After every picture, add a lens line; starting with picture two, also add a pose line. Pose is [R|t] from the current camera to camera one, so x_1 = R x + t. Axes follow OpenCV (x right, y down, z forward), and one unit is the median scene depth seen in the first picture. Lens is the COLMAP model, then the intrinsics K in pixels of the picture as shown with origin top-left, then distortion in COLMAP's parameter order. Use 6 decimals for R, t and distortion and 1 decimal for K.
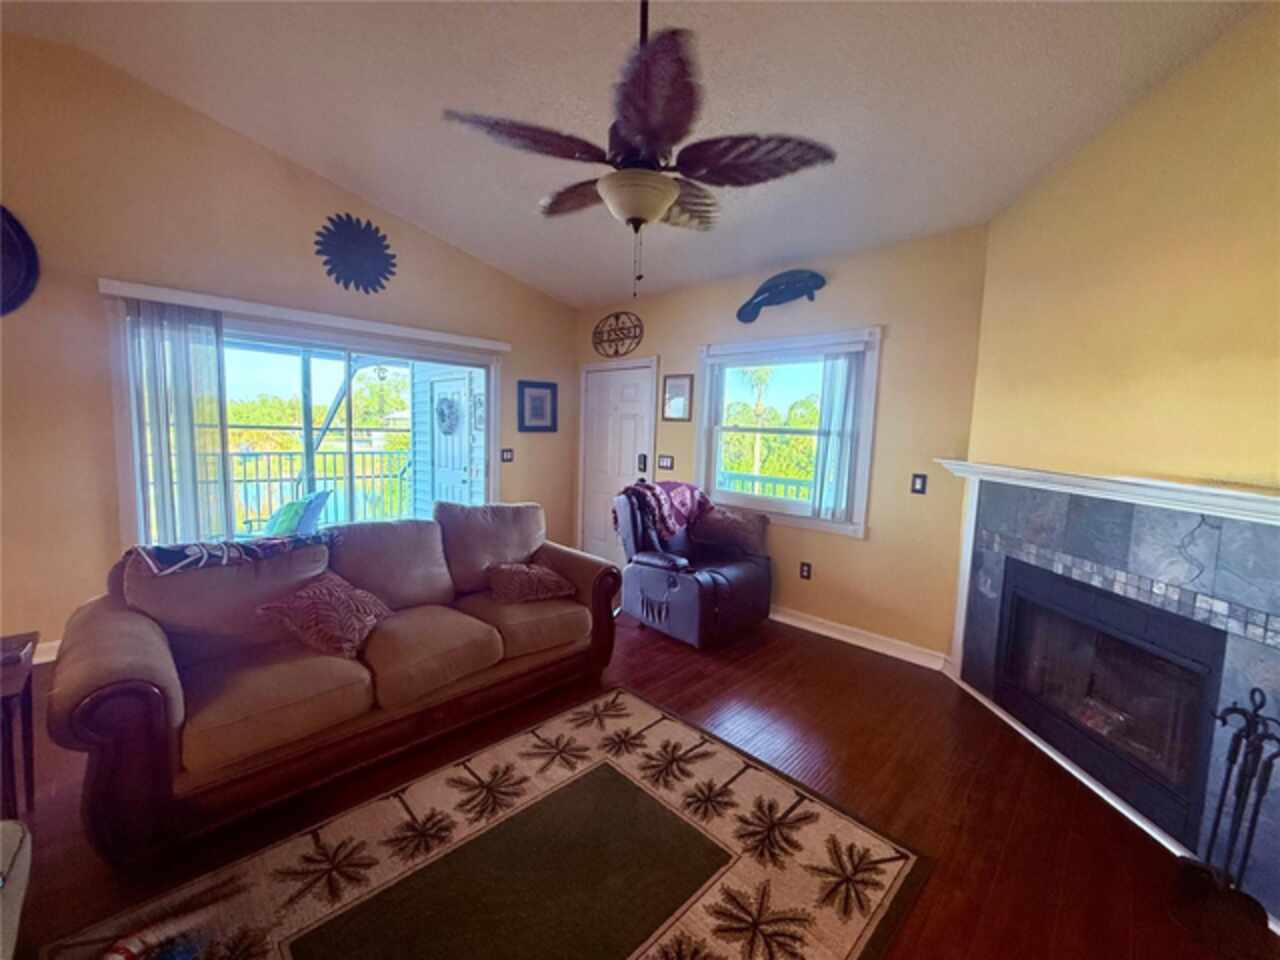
lens RADIAL K [[513.3, 0, 637.8], [0, 513.3, 483.6], [0, 0, 1]] dist [-0.001360, 0.000706]
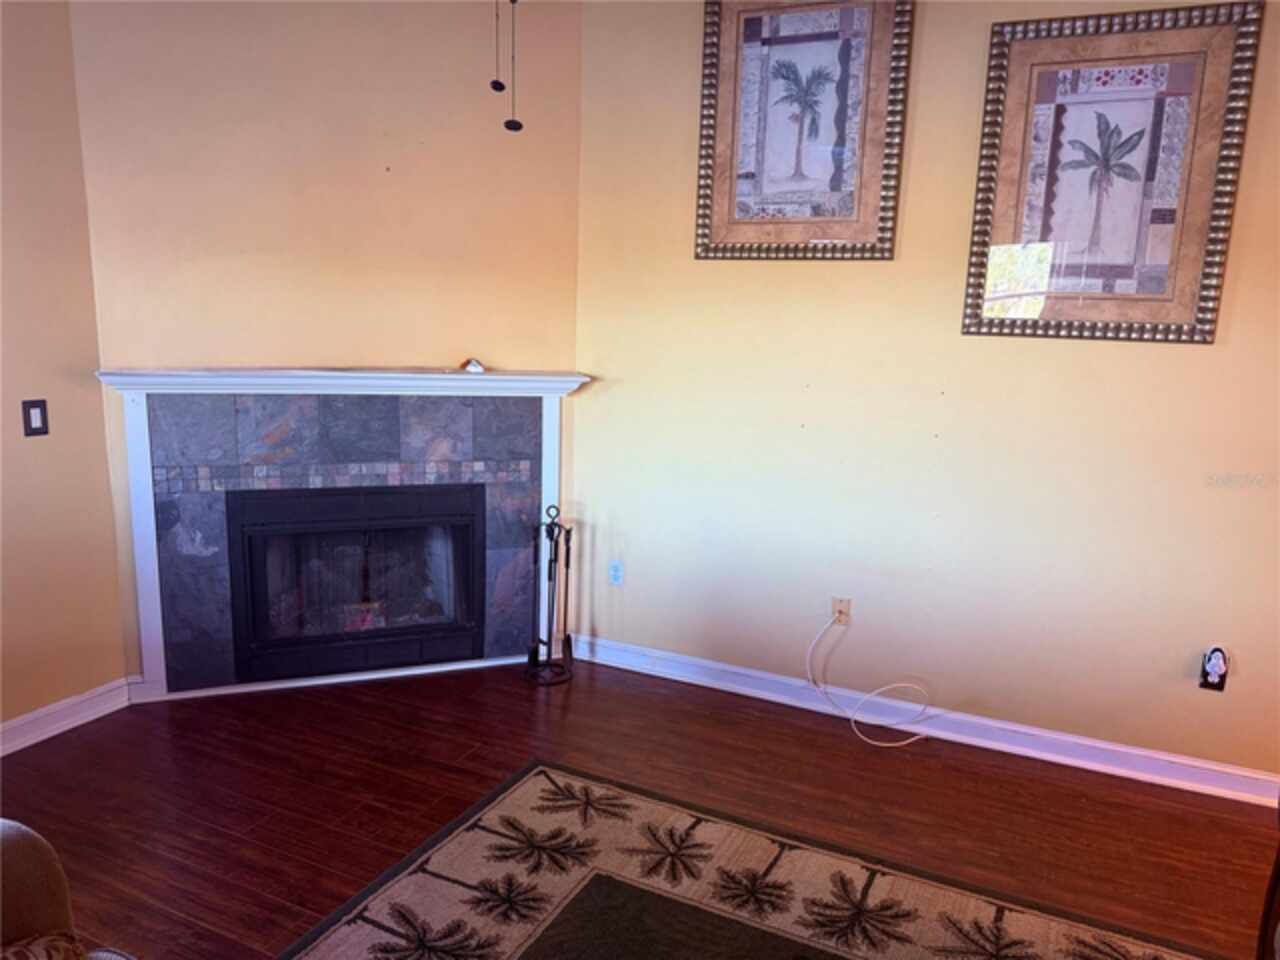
lens RADIAL K [[901.1, 0, 640.4], [0, 901.1, 481.1], [0, 0, 1]] dist [-0.002514, -0.004344]
pose [[-0.338641, -0.210277, 0.917119, -0.908230], [0.055886, 0.968493, 0.242691, -0.209465], [-0.939255, 0.133439, -0.316219, 1.137553]]
